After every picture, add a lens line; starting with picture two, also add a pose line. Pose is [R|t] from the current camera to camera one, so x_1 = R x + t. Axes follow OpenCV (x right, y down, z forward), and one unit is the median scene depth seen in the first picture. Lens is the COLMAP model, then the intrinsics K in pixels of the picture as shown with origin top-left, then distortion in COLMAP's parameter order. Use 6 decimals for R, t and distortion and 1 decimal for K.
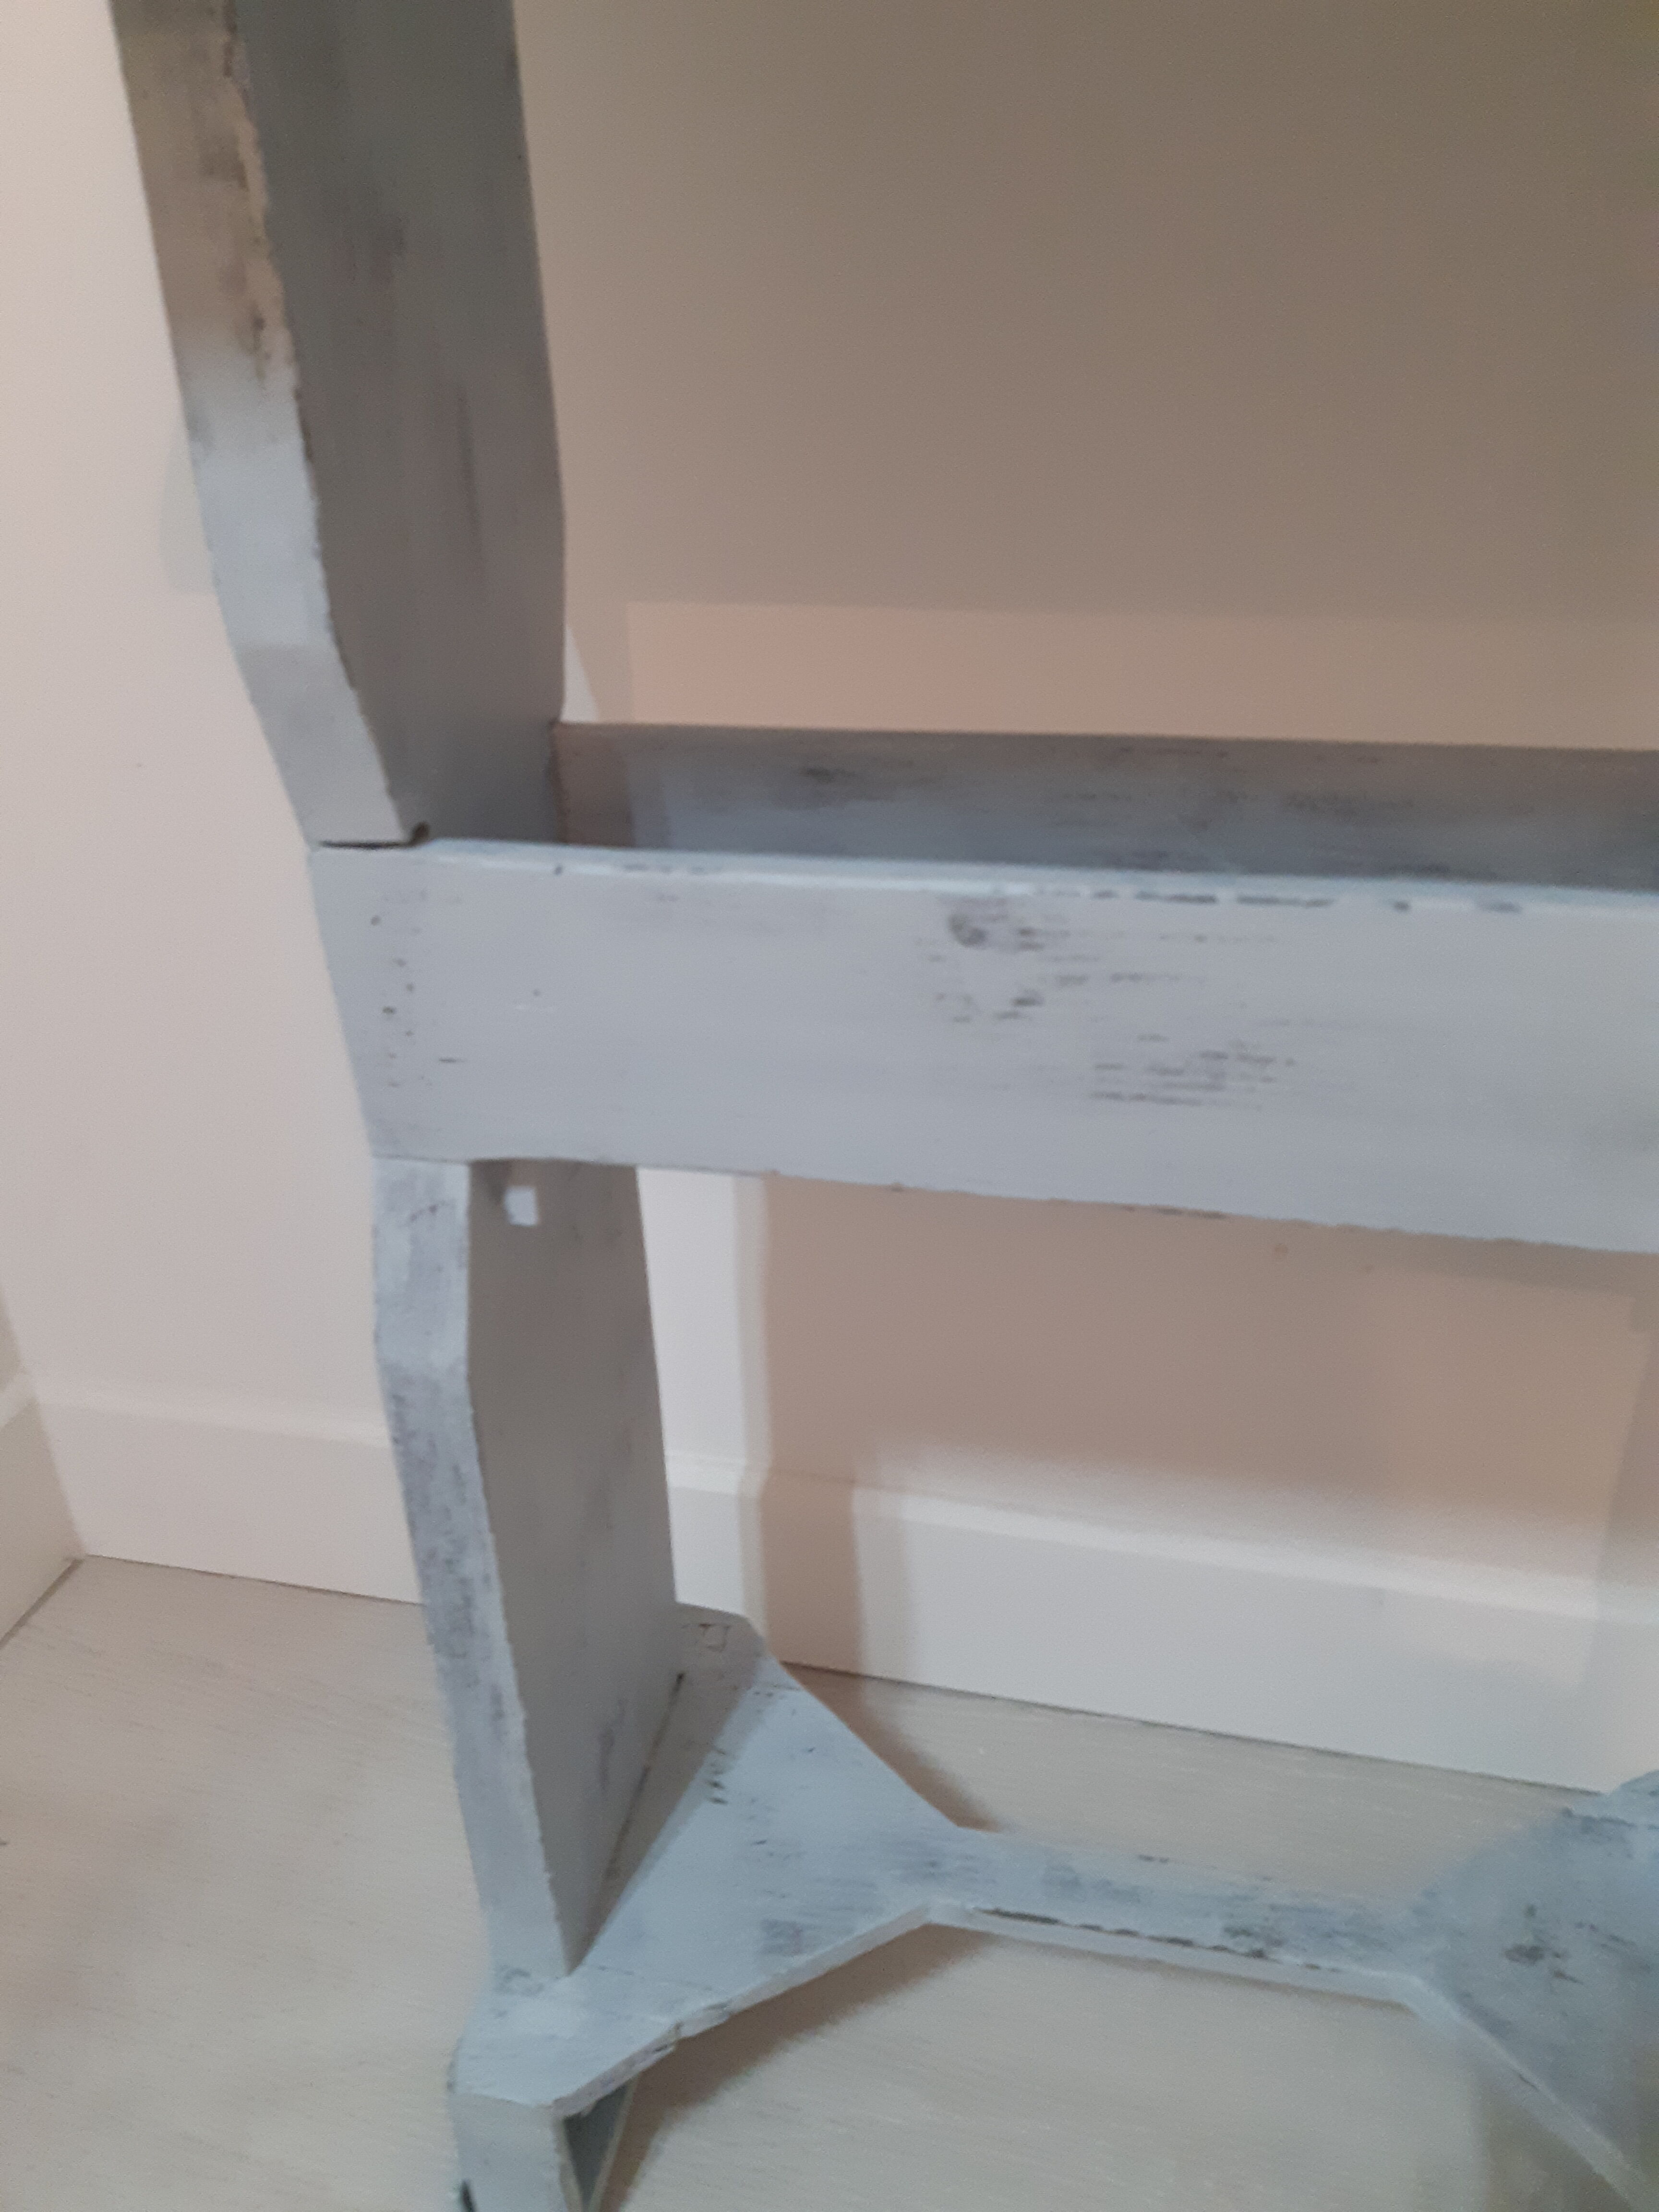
lens RADIAL K [[1695.2, 0, 829.5], [0, 1695.2, 1106.0], [0, 0, 1]] dist [0.103815, -0.182488]
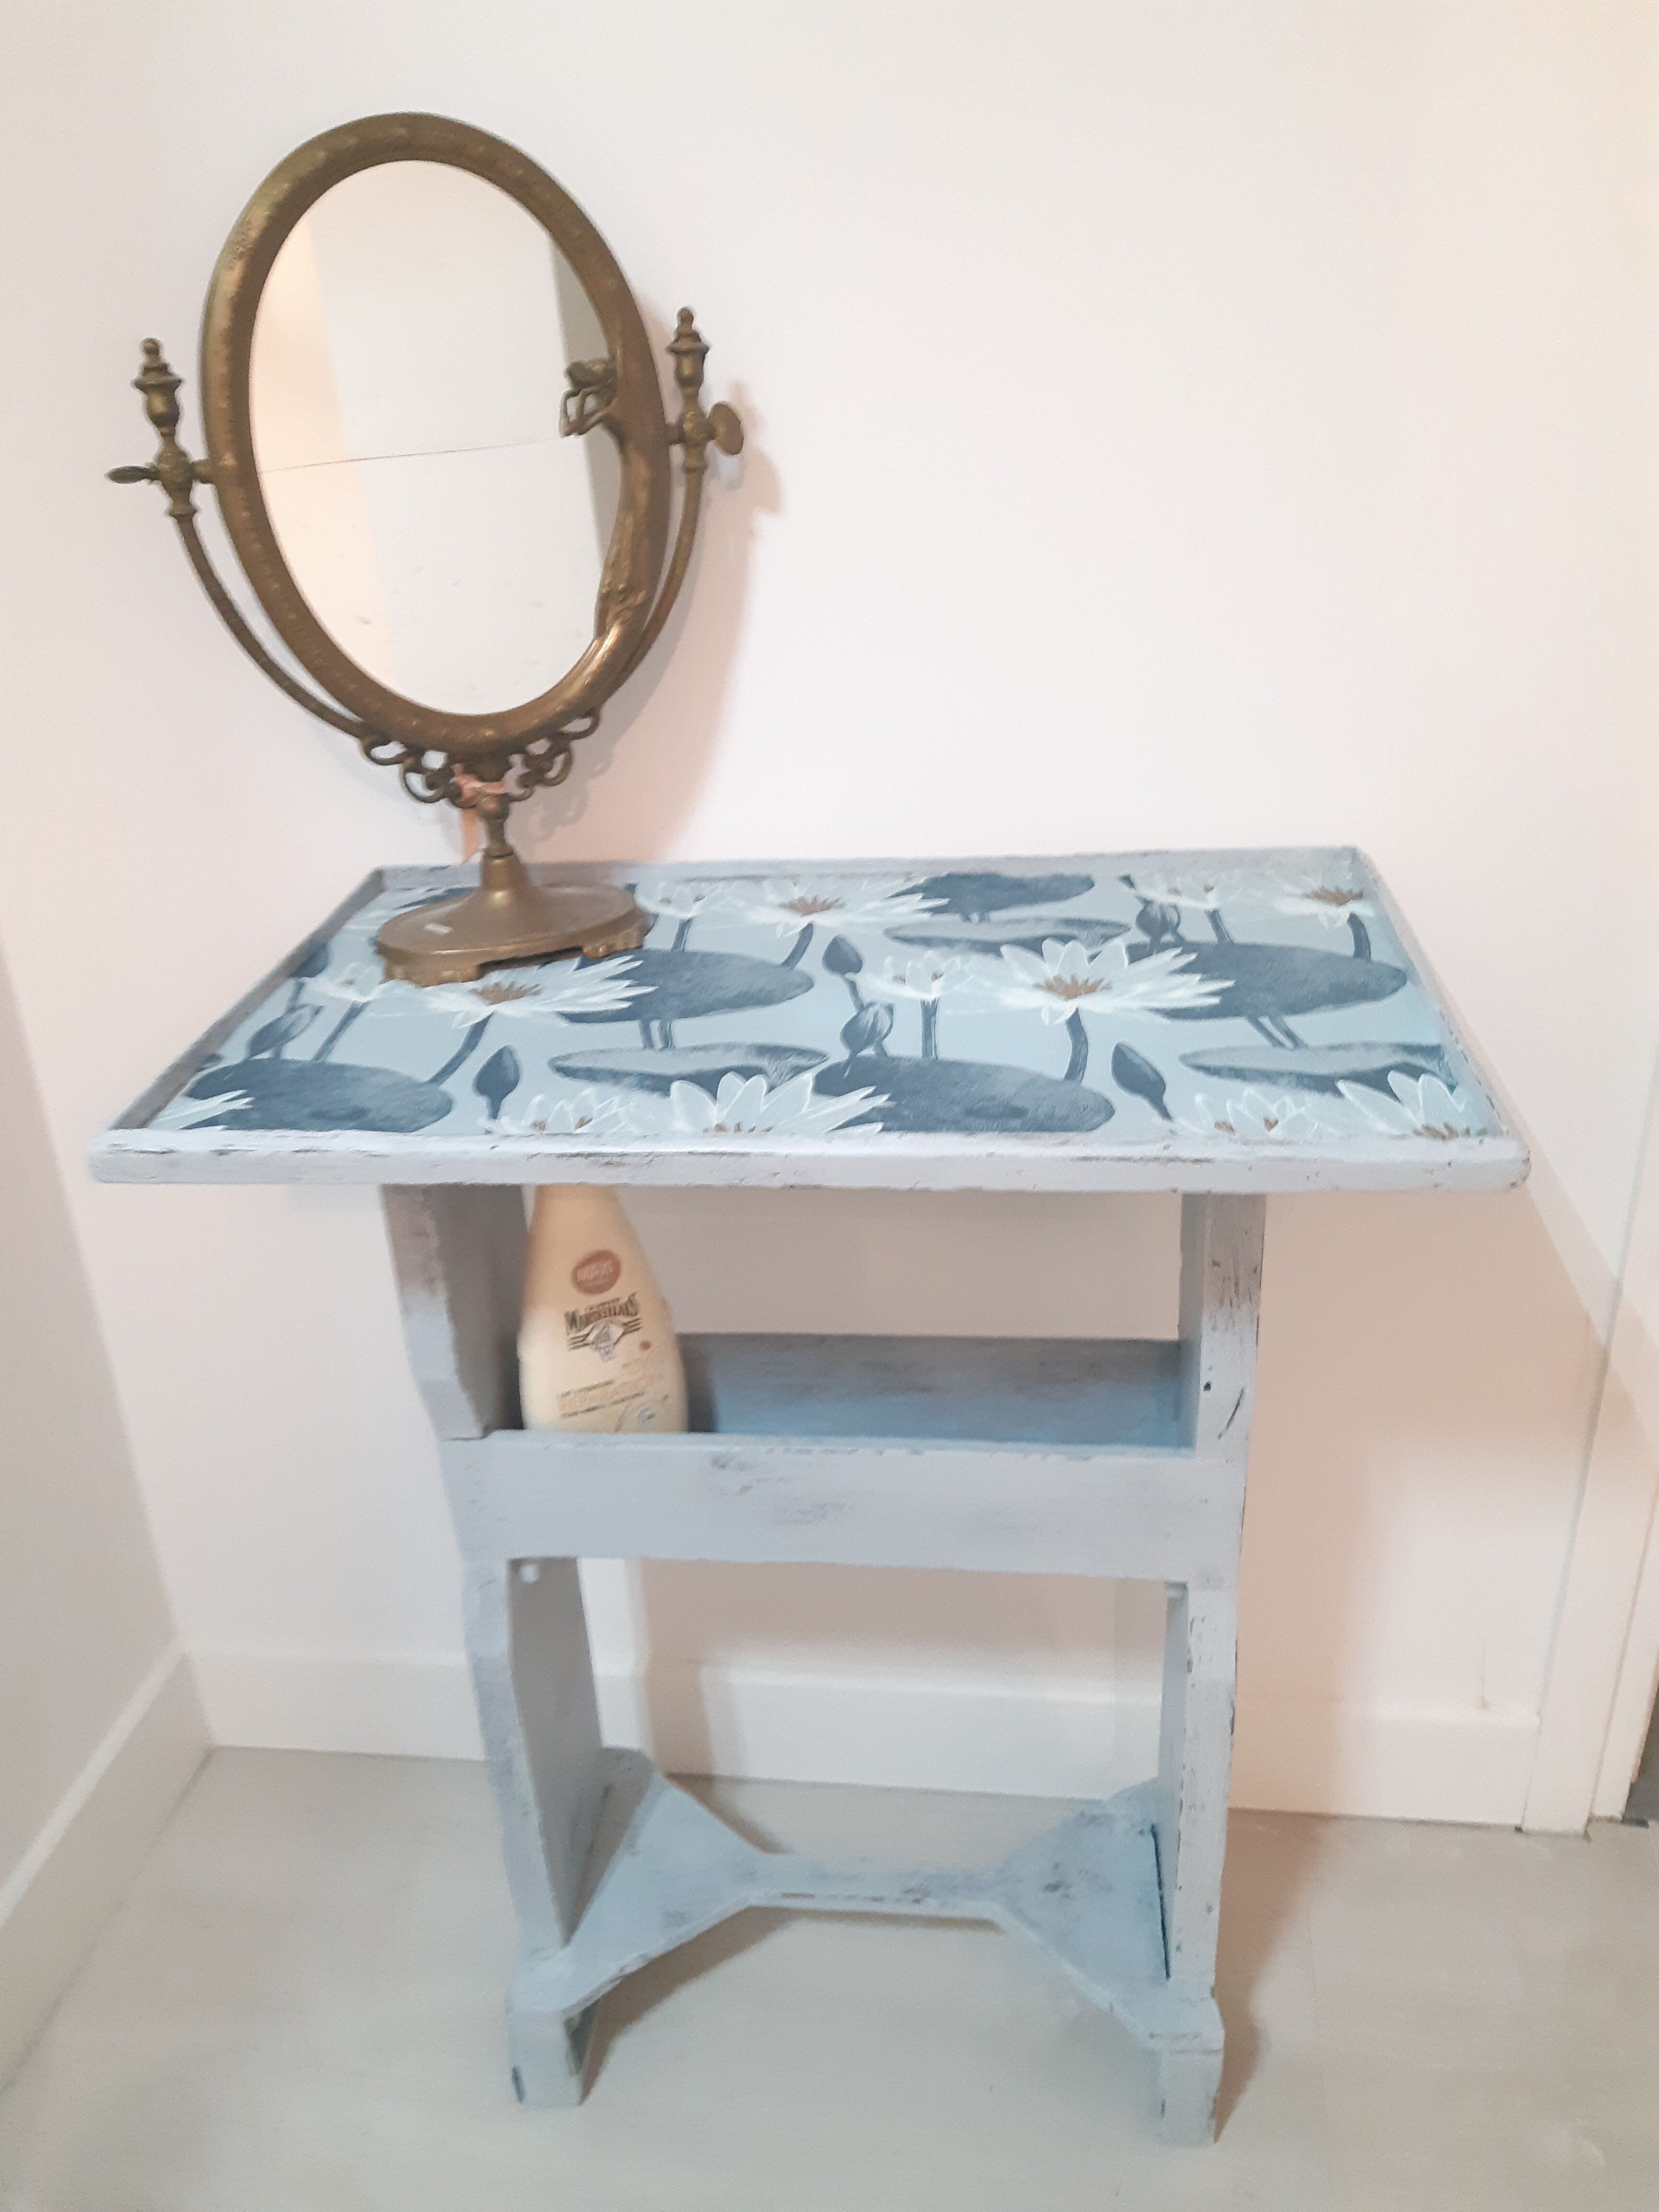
lens RADIAL K [[1710.2, 0, 829.5], [0, 1710.2, 1106.0], [0, 0, 1]] dist [0.084045, -0.155925]
pose [[0.993938, -0.065471, 0.088325, 0.037272], [0.069862, 0.996422, -0.047568, -0.338280], [-0.084895, 0.053450, 0.994955, -1.048508]]
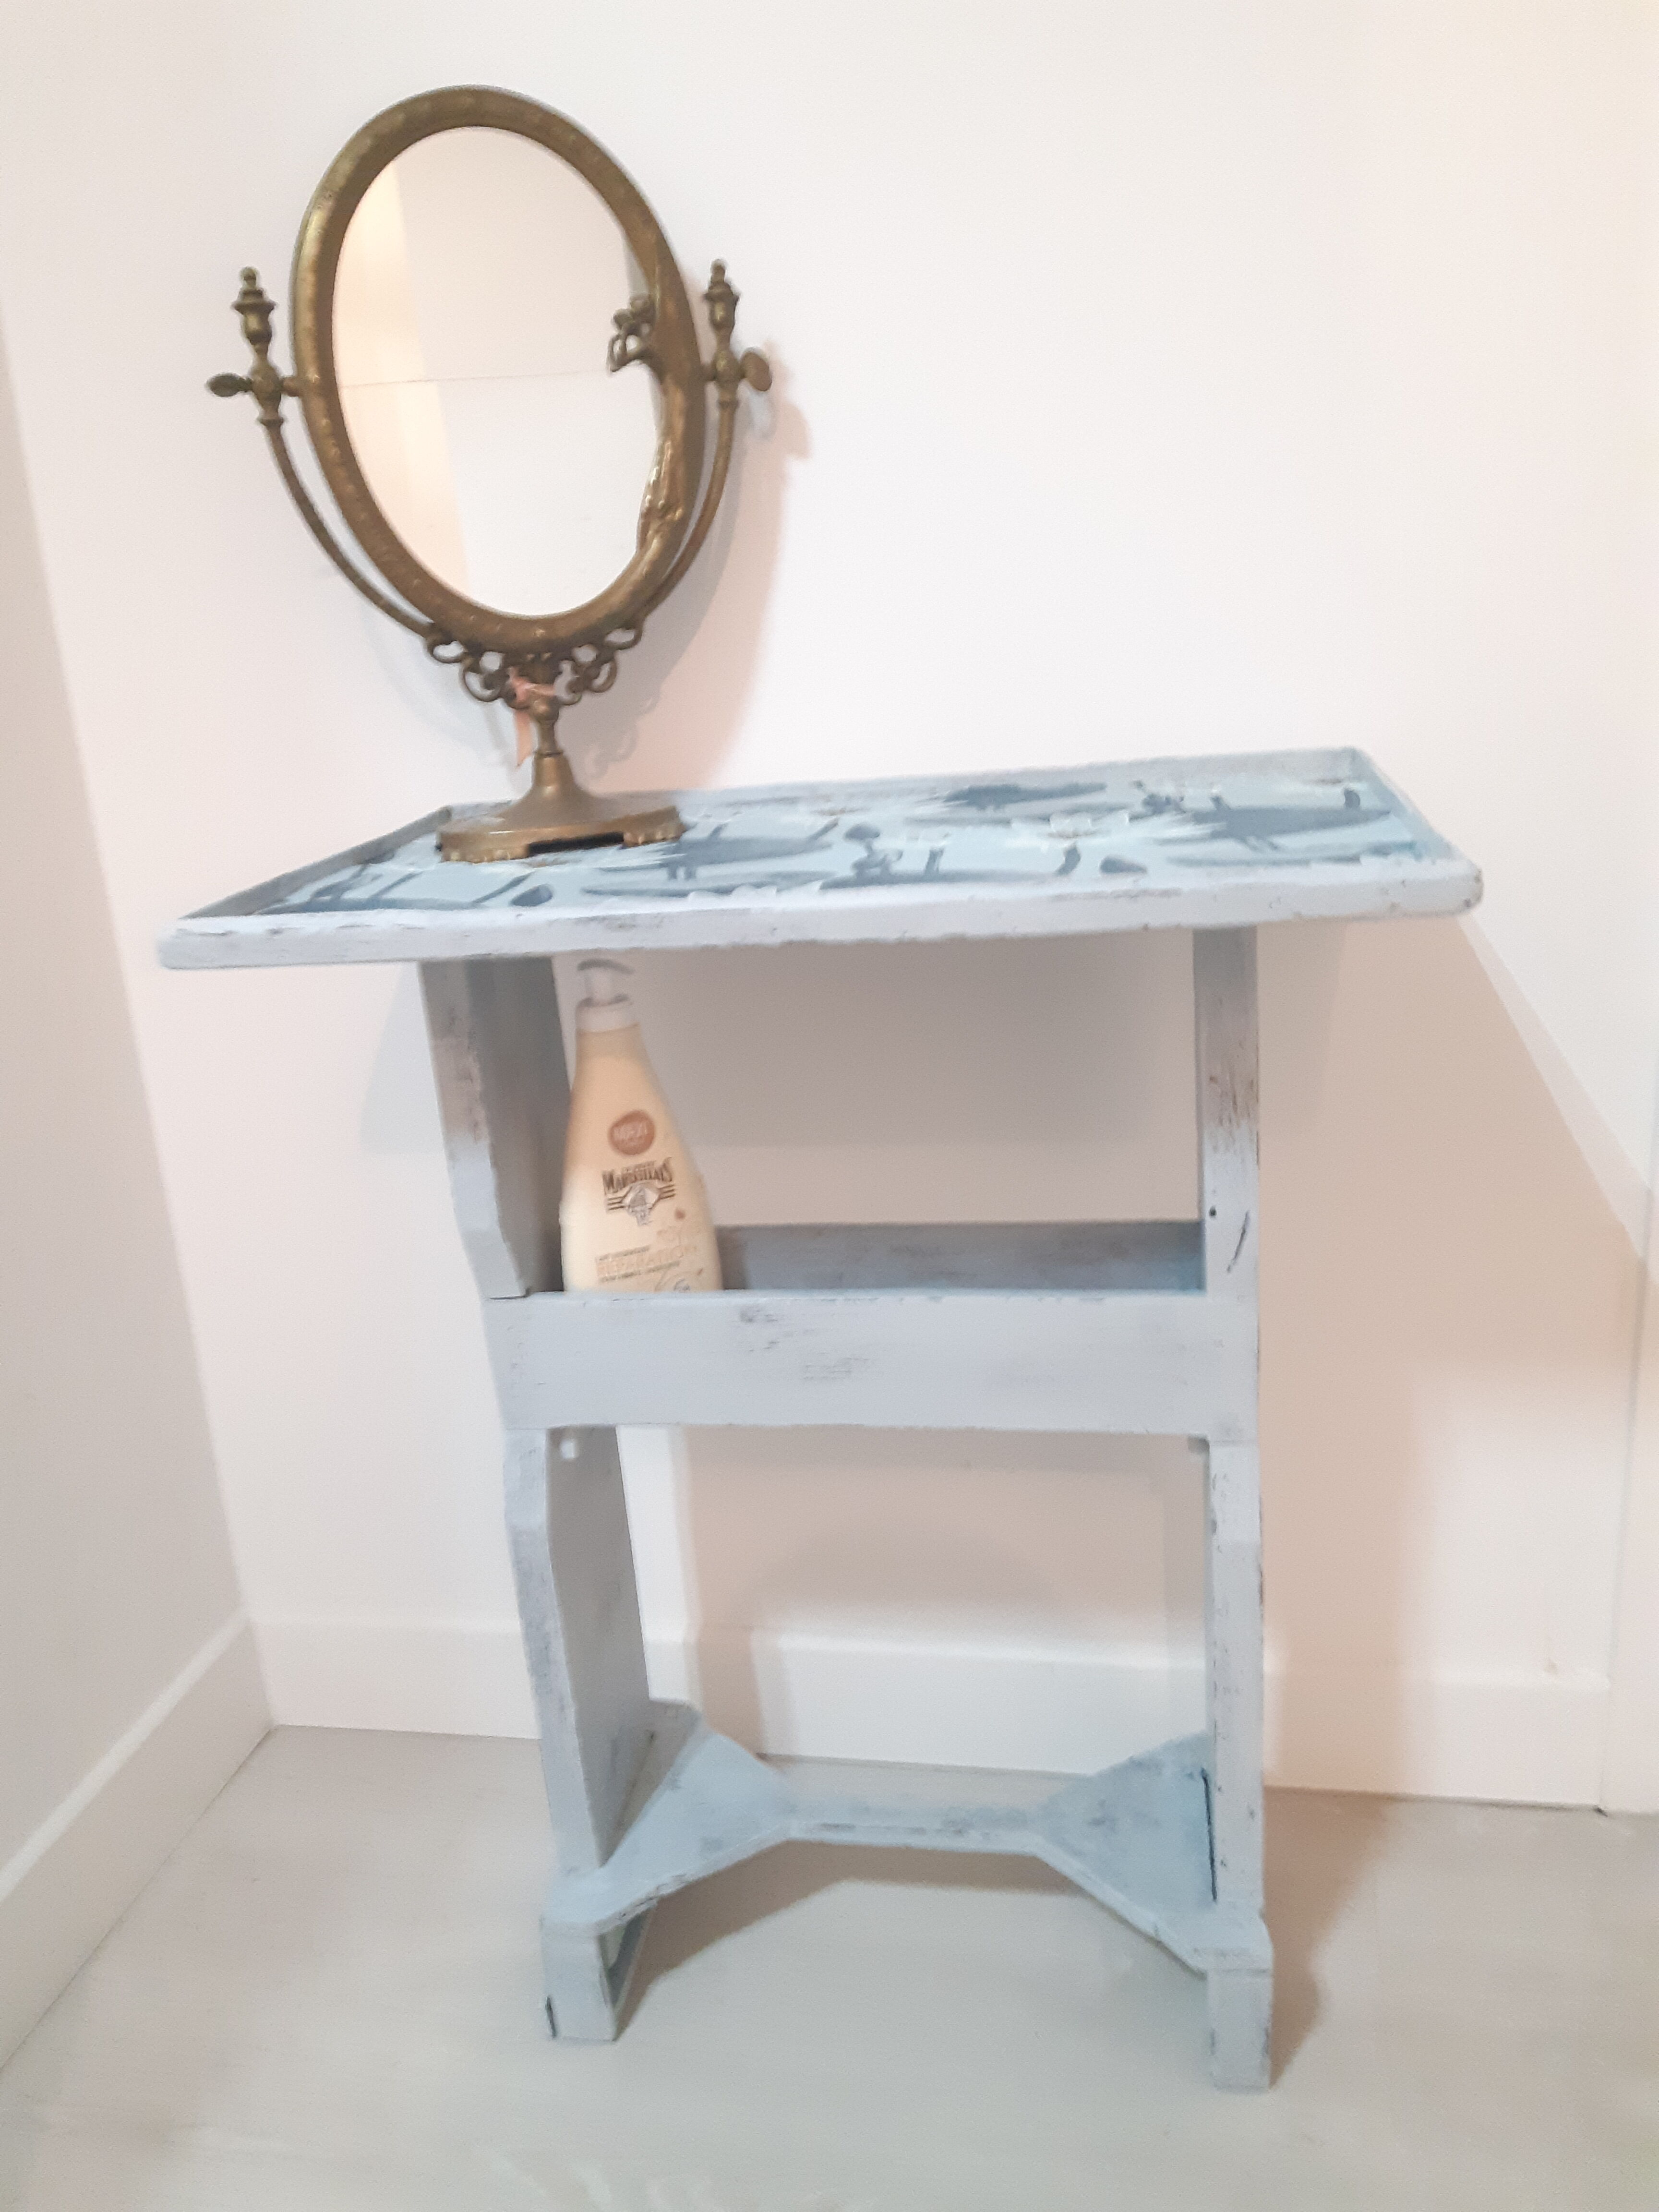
lens RADIAL K [[1695.2, 0, 829.5], [0, 1695.2, 1106.0], [0, 0, 1]] dist [0.103815, -0.182488]
pose [[0.997609, -0.061542, 0.031457, 0.099443], [0.066356, 0.980148, -0.186833, 0.048718], [-0.019335, 0.188474, 0.981888, -1.087239]]
